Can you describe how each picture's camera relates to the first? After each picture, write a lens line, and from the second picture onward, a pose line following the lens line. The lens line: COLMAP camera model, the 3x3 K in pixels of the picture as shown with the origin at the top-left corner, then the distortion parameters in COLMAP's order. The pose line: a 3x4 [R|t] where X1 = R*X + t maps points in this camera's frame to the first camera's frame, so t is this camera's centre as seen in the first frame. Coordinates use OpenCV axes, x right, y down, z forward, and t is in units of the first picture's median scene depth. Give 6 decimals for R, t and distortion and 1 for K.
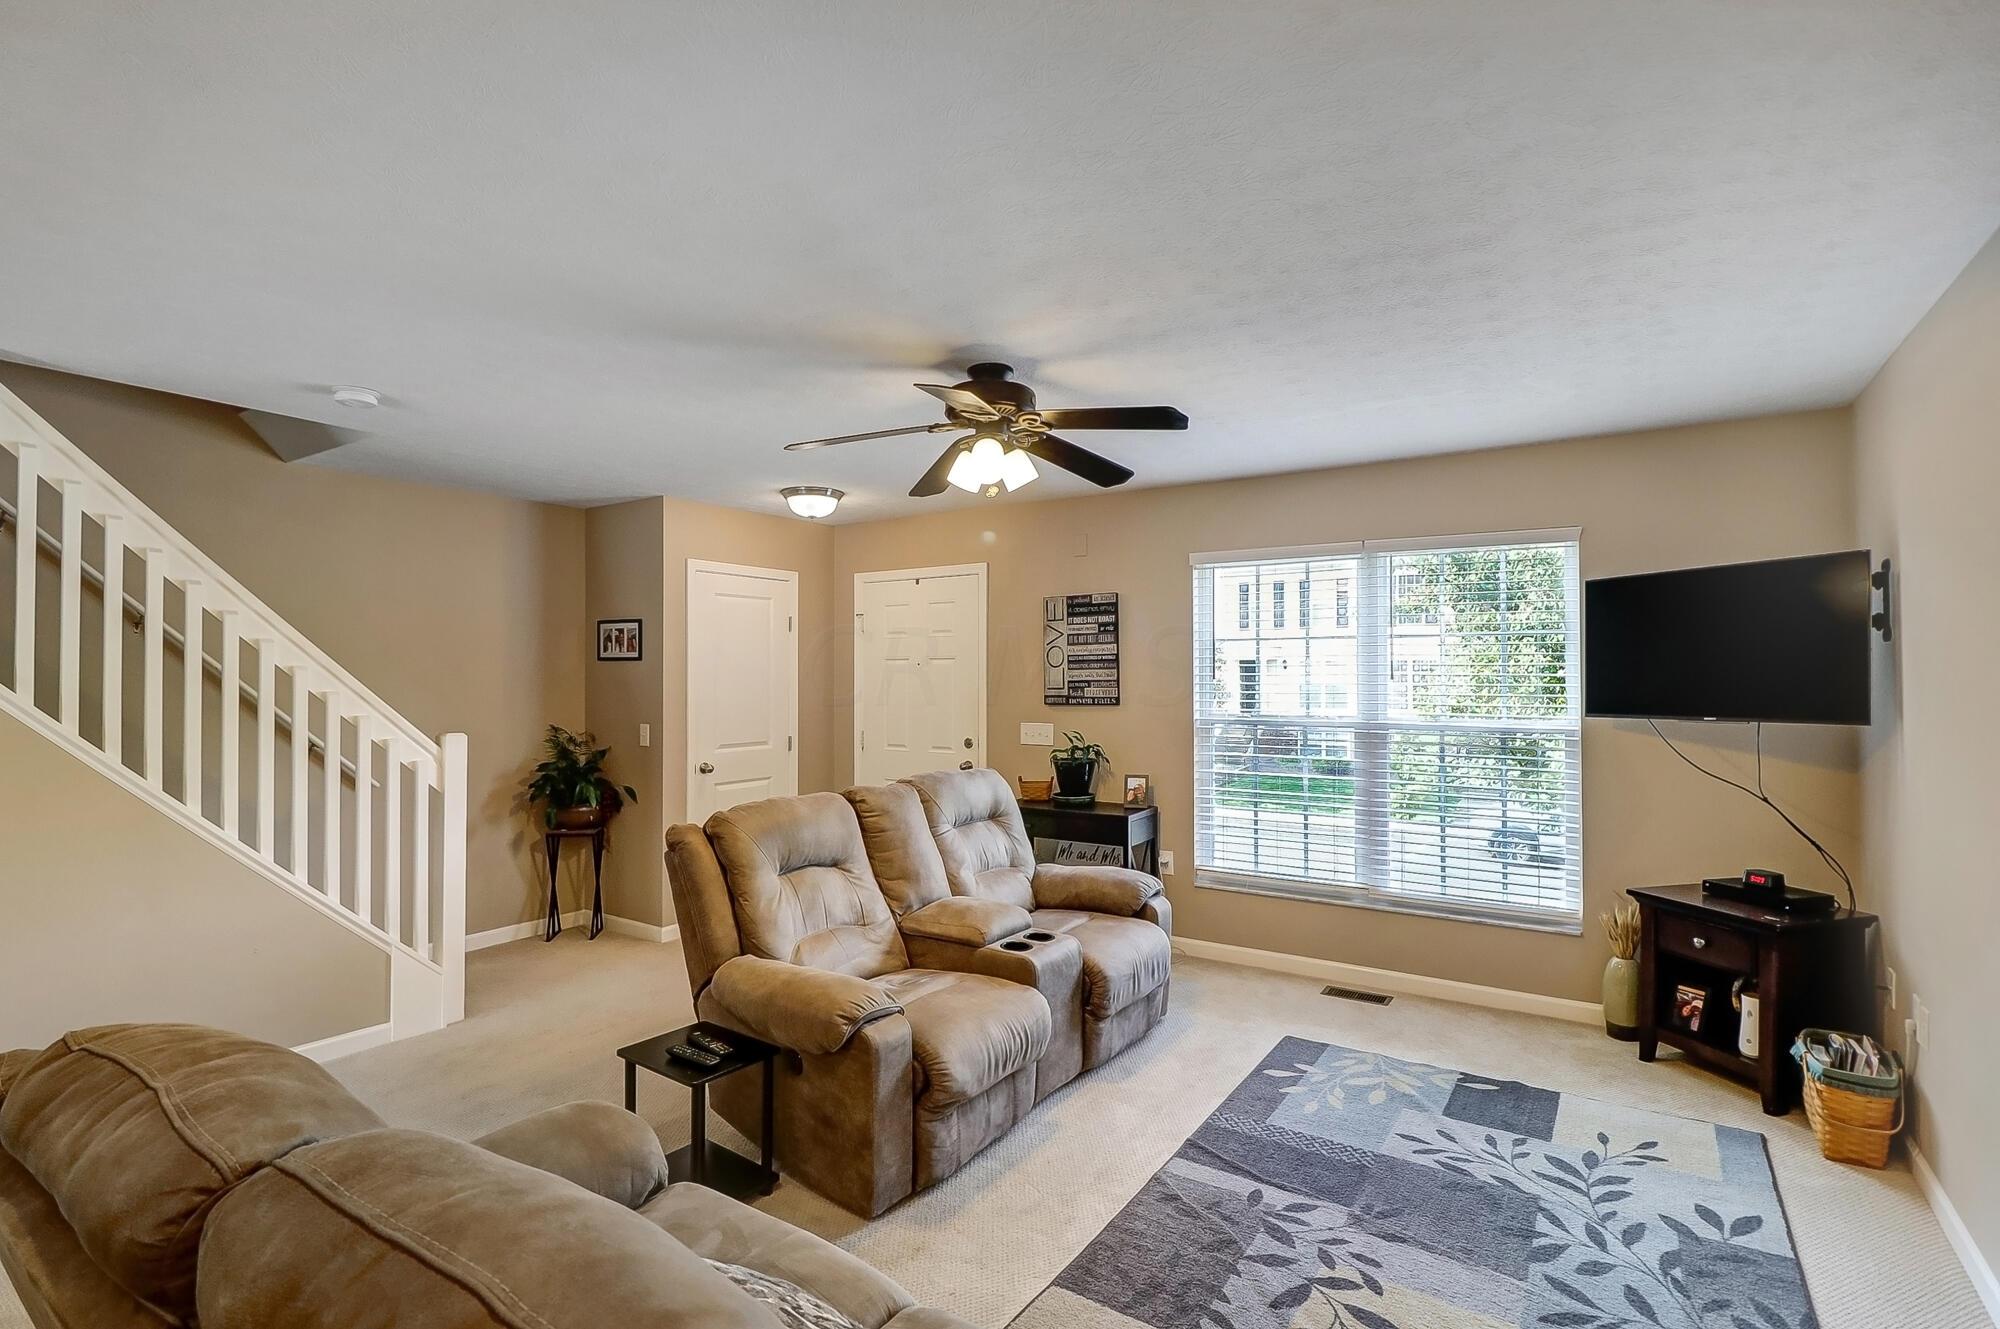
lens RADIAL K [[939.3, 0, 1012.1], [0, 939.3, 658.8], [0, 0, 1]] dist [-0.003890, -0.002619]
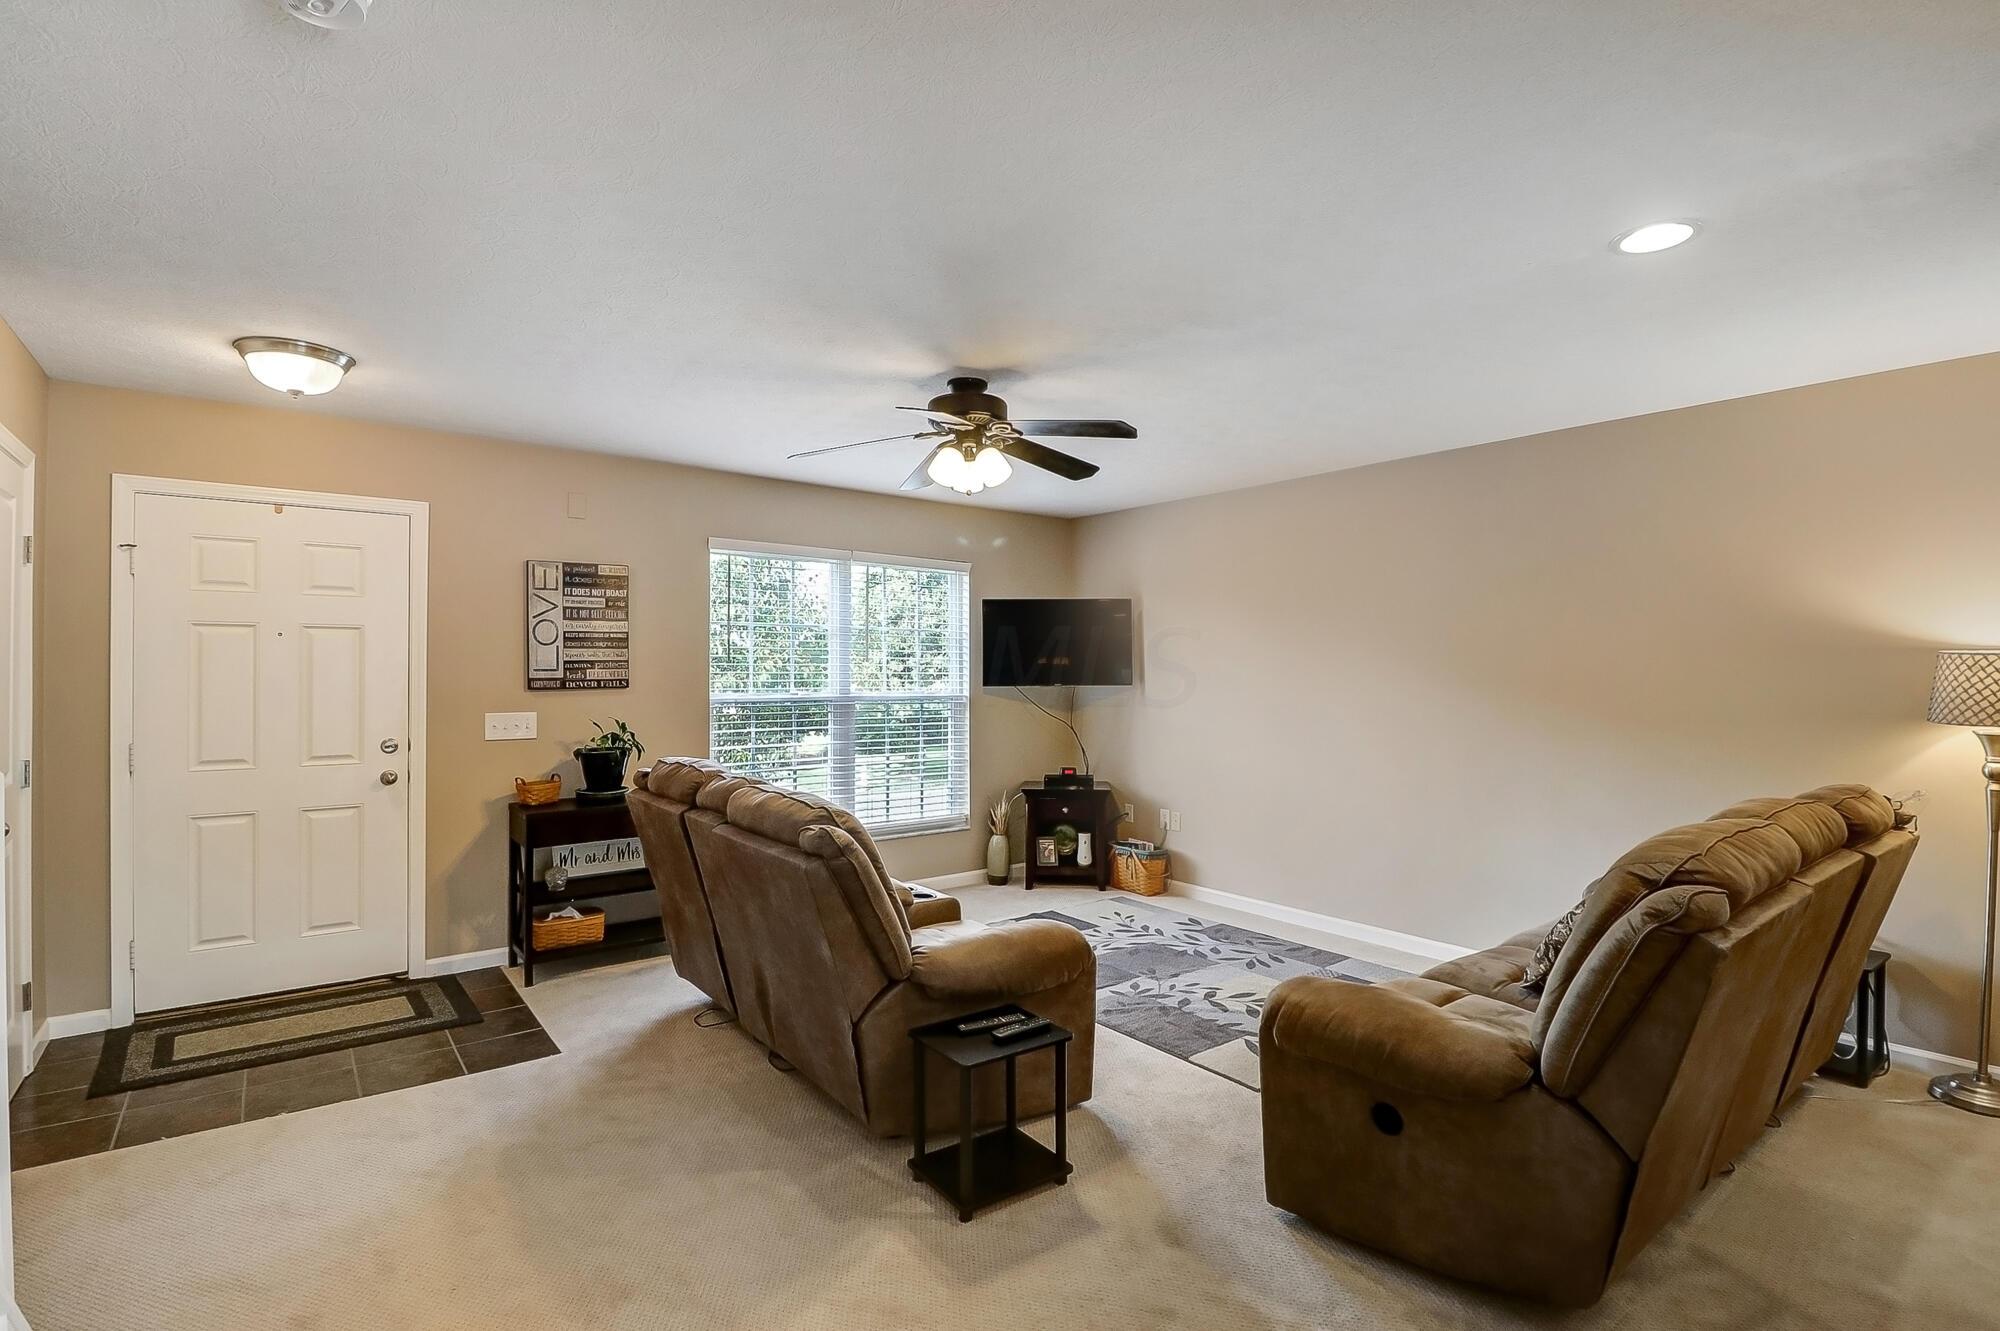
lens RADIAL K [[939.3, 0, 1013.1], [0, 939.3, 674.6], [0, 0, 1]] dist [-0.003890, -0.002619]
pose [[0.320859, -0.006449, 0.947105, -0.637246], [-0.022056, 0.999655, 0.014279, 0.014820], [-0.946870, -0.025471, 0.320606, 0.342986]]
